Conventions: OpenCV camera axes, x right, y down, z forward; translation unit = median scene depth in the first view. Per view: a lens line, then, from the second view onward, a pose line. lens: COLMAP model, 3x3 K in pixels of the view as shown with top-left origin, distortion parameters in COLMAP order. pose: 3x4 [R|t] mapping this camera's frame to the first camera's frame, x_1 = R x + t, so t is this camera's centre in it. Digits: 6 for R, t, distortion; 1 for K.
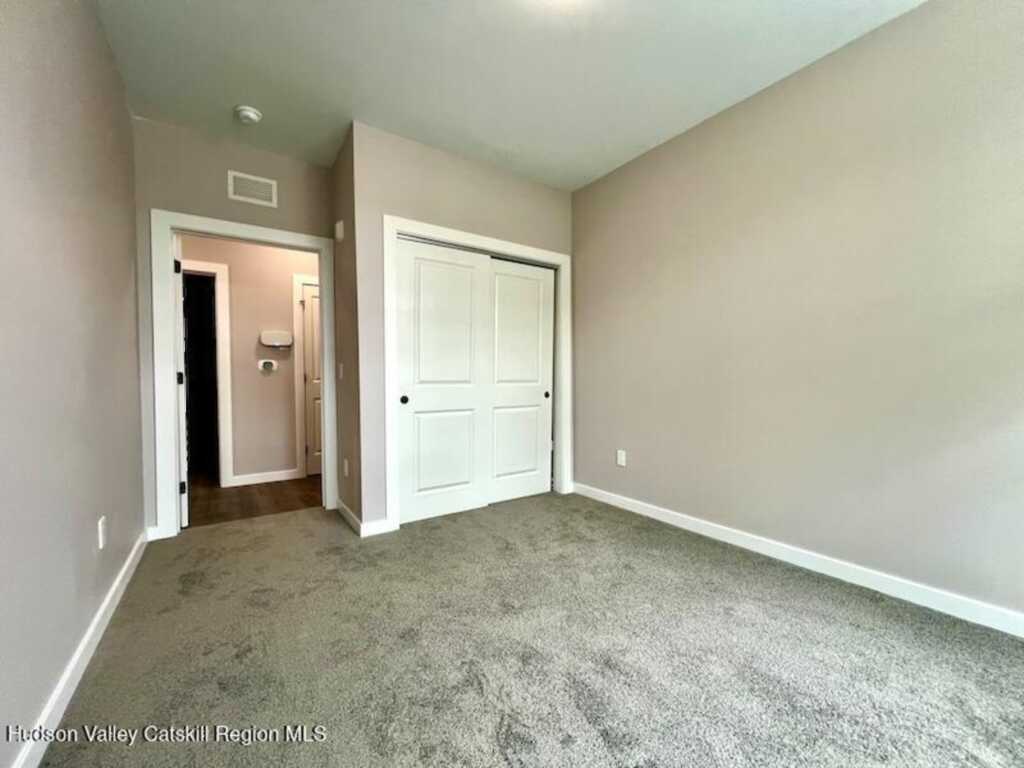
lens RADIAL K [[413.8, 0, 512.0], [0, 413.8, 384.0], [0, 0, 1]] dist [0.001347, 0.000041]
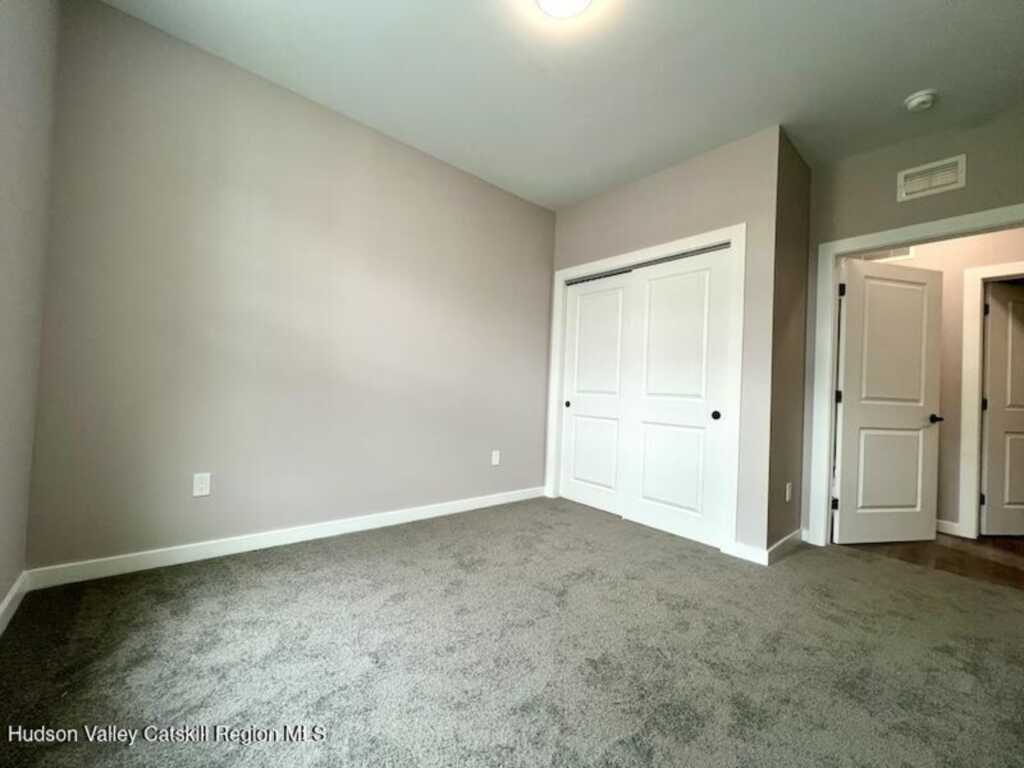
lens RADIAL K [[404.4, 0, 510.2], [0, 404.4, 371.6], [0, 0, 1]] dist [-0.002378, -0.000246]
pose [[0.107079, -0.021612, -0.994016, 0.617425], [-0.053894, 0.998168, -0.027508, -0.011491], [0.992789, 0.056517, 0.105718, 0.422971]]
